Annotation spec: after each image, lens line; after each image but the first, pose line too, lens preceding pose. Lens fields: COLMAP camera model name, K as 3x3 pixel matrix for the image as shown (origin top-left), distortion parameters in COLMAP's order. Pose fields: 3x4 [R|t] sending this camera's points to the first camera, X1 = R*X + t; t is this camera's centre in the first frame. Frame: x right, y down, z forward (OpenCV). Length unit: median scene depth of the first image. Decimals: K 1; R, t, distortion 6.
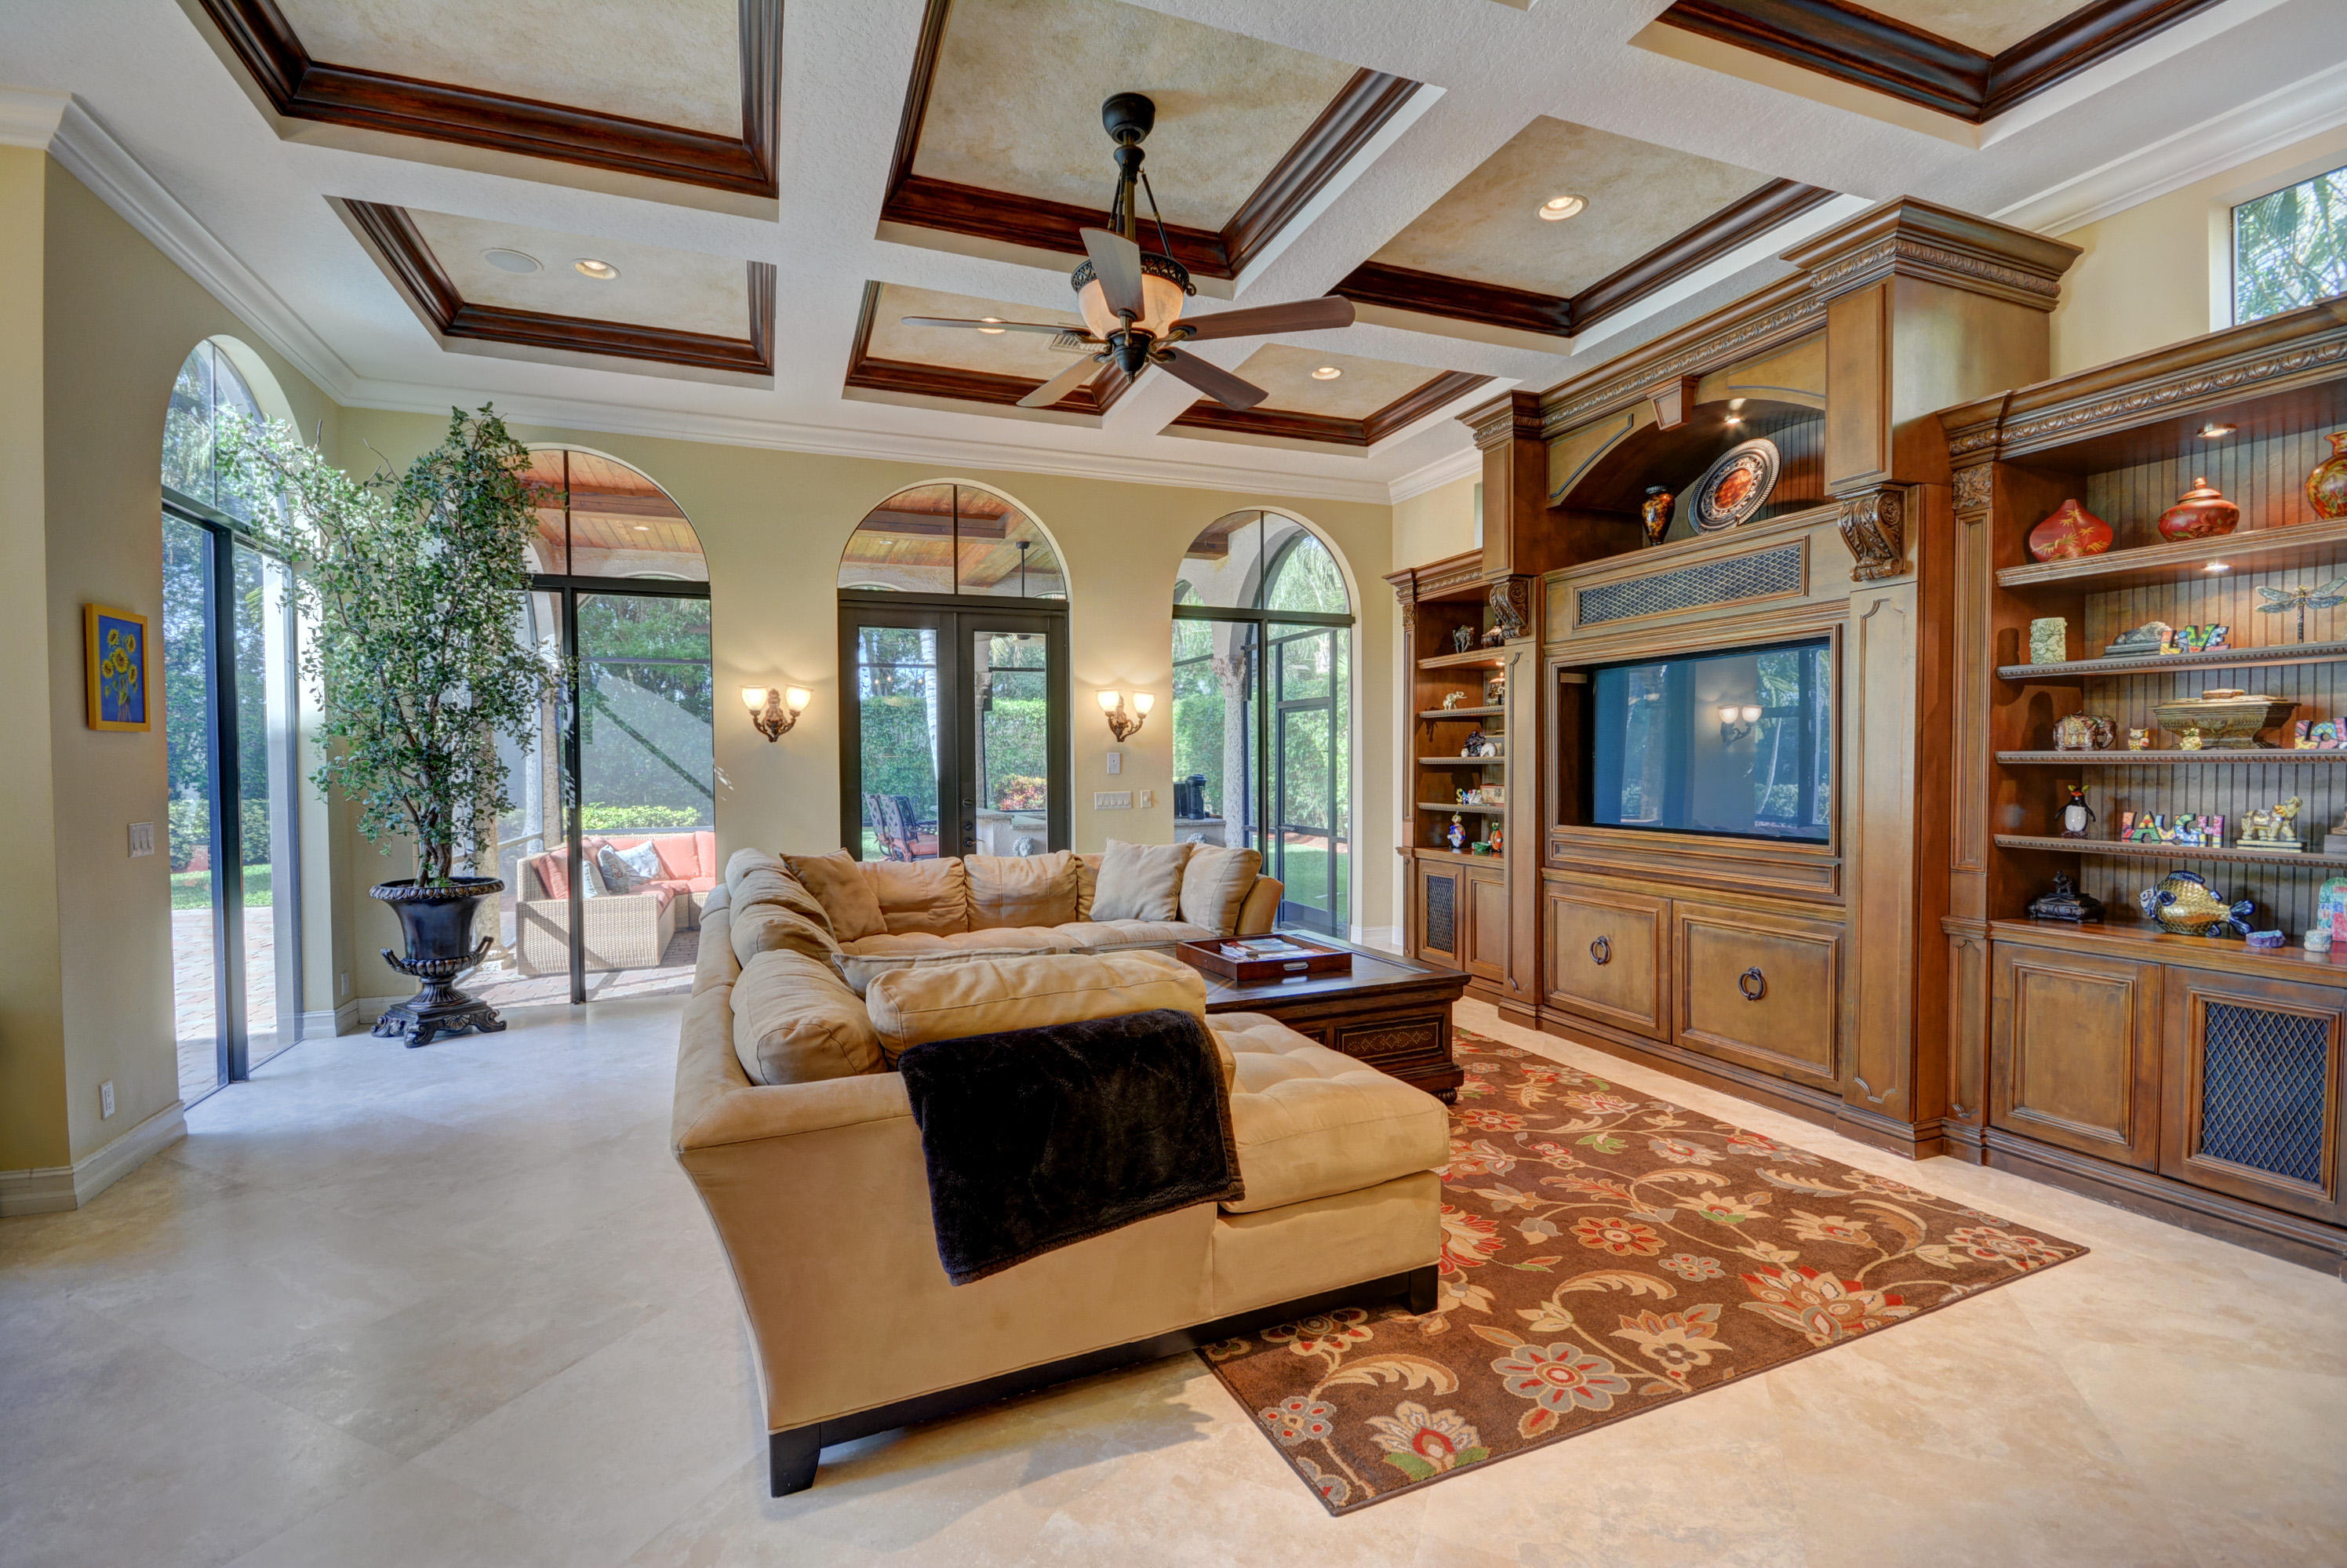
lens RADIAL K [[1029.2, 0, 1173.5], [0, 1029.2, 784.0], [0, 0, 1]] dist [-0.001665, -0.000271]
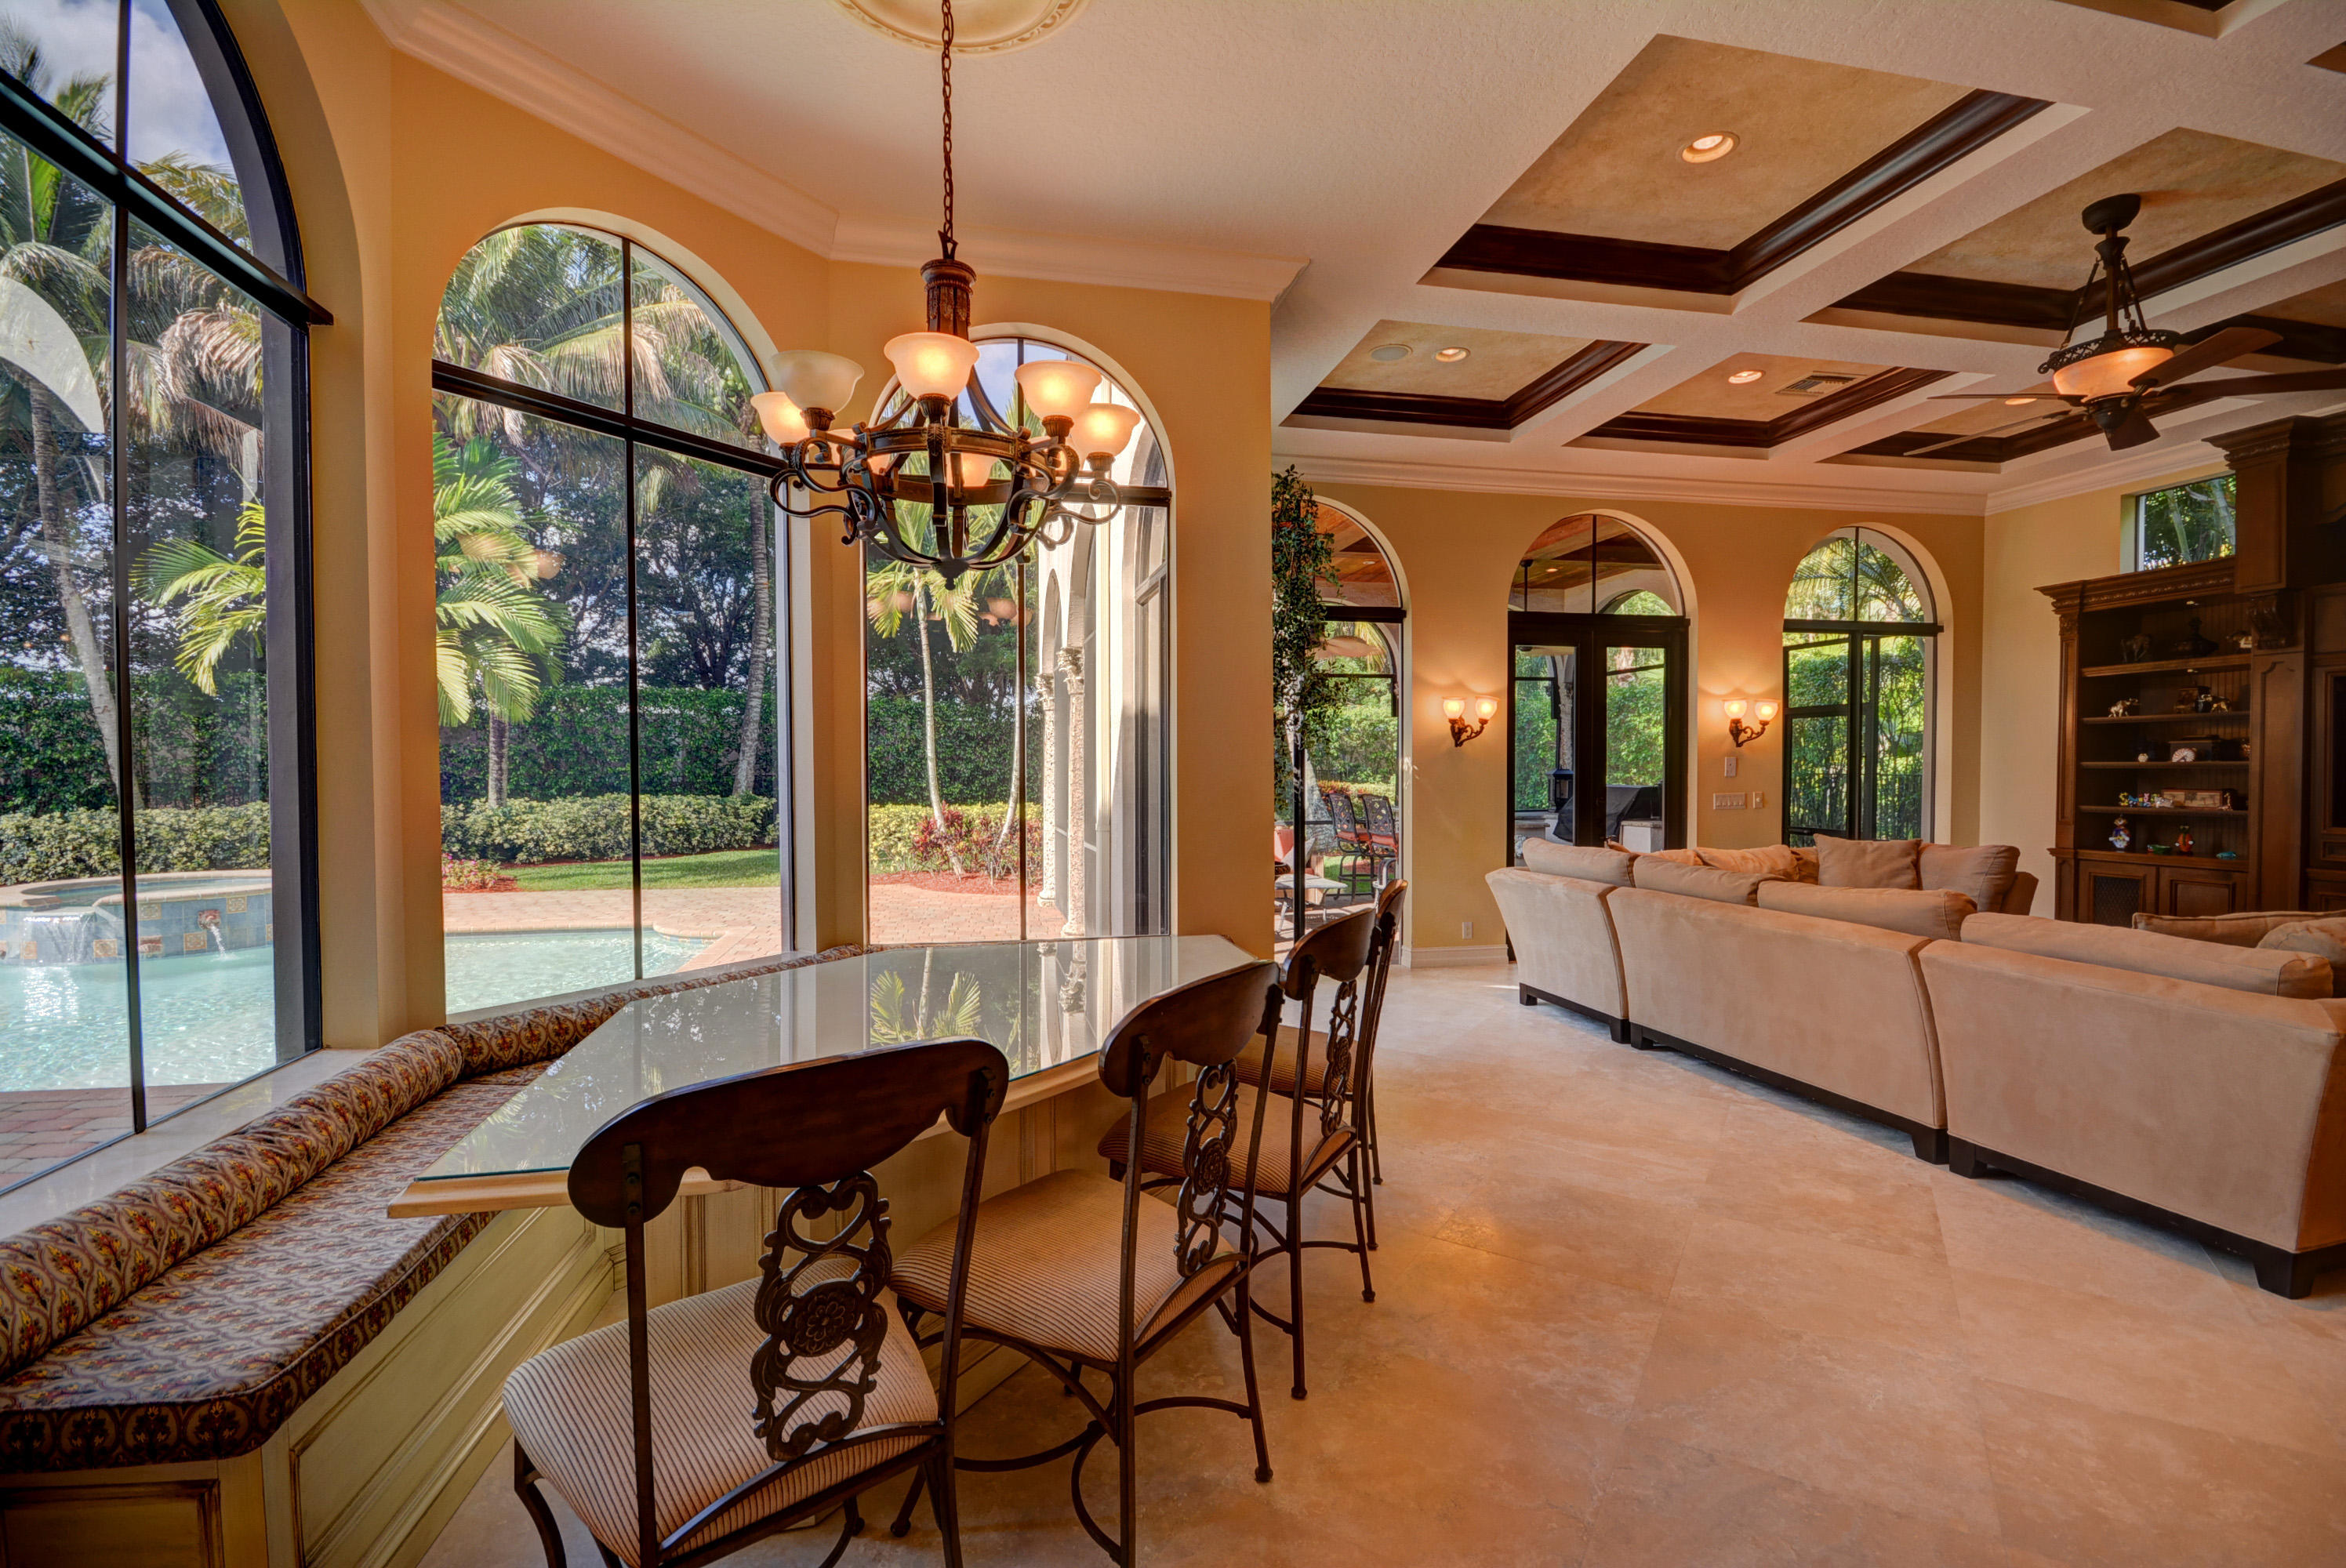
lens RADIAL K [[1040.4, 0, 1158.9], [0, 1040.4, 821.0], [0, 0, 1]] dist [0.002827, -0.012137]
pose [[0.983893, 0.011131, -0.178410, -0.492109], [-0.006100, 0.999569, 0.028718, 0.009445], [0.178653, -0.027168, 0.983537, -0.199226]]
